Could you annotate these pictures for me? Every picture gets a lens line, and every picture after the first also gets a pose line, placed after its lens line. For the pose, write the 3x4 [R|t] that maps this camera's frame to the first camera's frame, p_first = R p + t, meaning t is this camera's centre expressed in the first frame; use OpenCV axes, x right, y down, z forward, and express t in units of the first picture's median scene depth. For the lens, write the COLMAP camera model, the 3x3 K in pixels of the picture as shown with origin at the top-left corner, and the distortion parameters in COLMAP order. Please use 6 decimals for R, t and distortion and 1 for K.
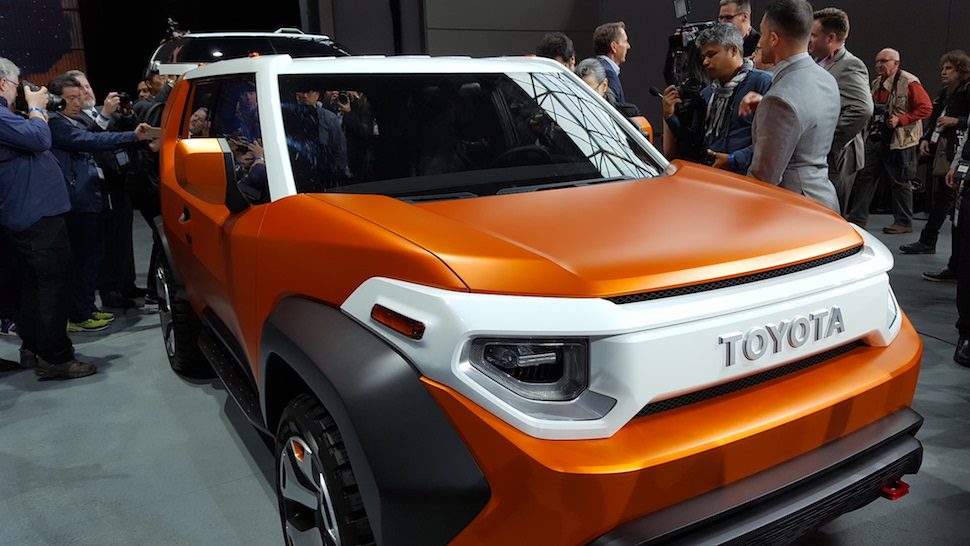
lens RADIAL K [[746.4, 0, 484.9], [0, 746.4, 260.2], [0, 0, 1]] dist [0.048906, -0.141753]
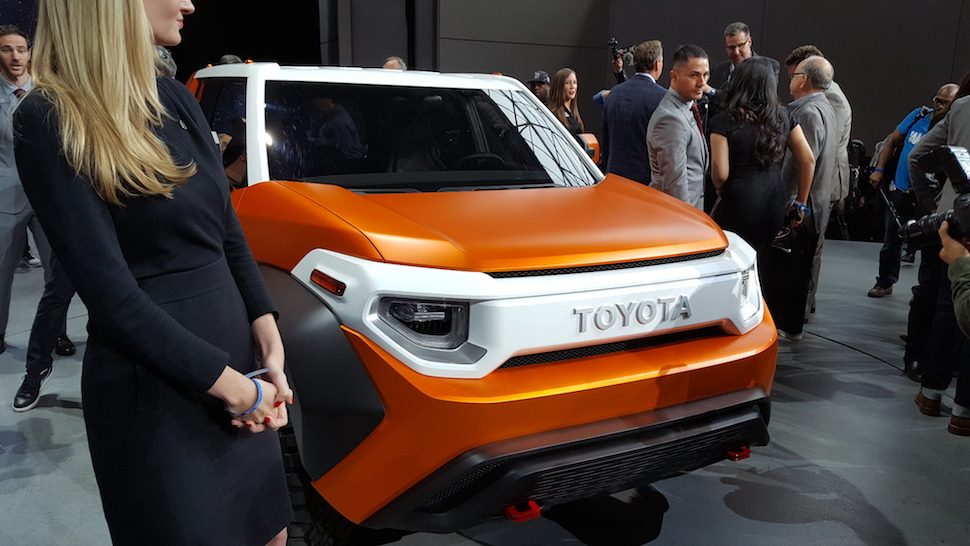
lens RADIAL K [[746.4, 0, 490.3], [0, 746.4, 274.4], [0, 0, 1]] dist [0.048906, -0.141753]
pose [[0.997867, 0.062517, -0.018797, 0.158406], [-0.062368, 0.998018, 0.008431, 0.034946], [0.019286, -0.007241, 0.999788, -0.235605]]
